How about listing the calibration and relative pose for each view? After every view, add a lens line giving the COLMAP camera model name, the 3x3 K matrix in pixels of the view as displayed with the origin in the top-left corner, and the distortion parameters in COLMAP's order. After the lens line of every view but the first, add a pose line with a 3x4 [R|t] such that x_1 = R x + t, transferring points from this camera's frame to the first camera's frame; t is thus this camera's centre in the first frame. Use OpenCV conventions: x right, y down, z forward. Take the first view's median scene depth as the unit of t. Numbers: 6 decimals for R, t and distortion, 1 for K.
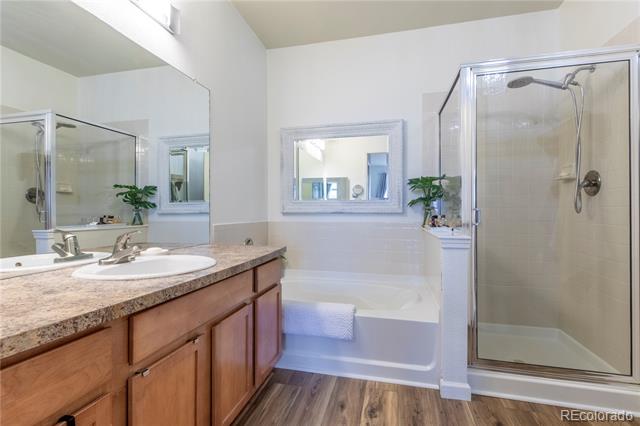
lens RADIAL K [[297.3, 0, 317.9], [0, 297.3, 212.1], [0, 0, 1]] dist [0.003315, -0.001915]
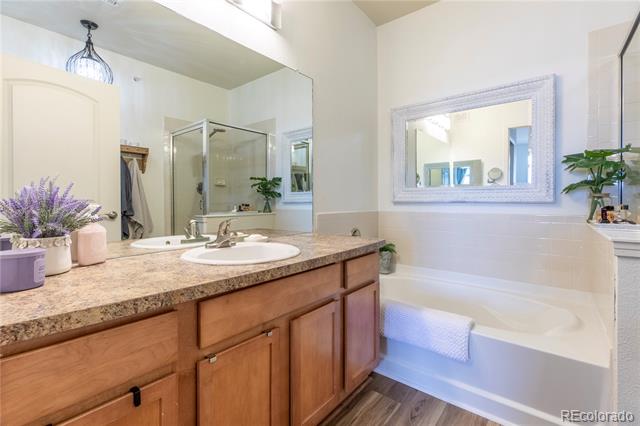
lens RADIAL K [[297.3, 0, 317.6], [0, 297.3, 203.1], [0, 0, 1]] dist [0.003315, -0.001915]
pose [[0.906770, 0.002910, -0.421616, 0.077661], [-0.000167, 0.999979, 0.006544, 0.000391], [0.421626, -0.005863, 0.906751, 0.104229]]
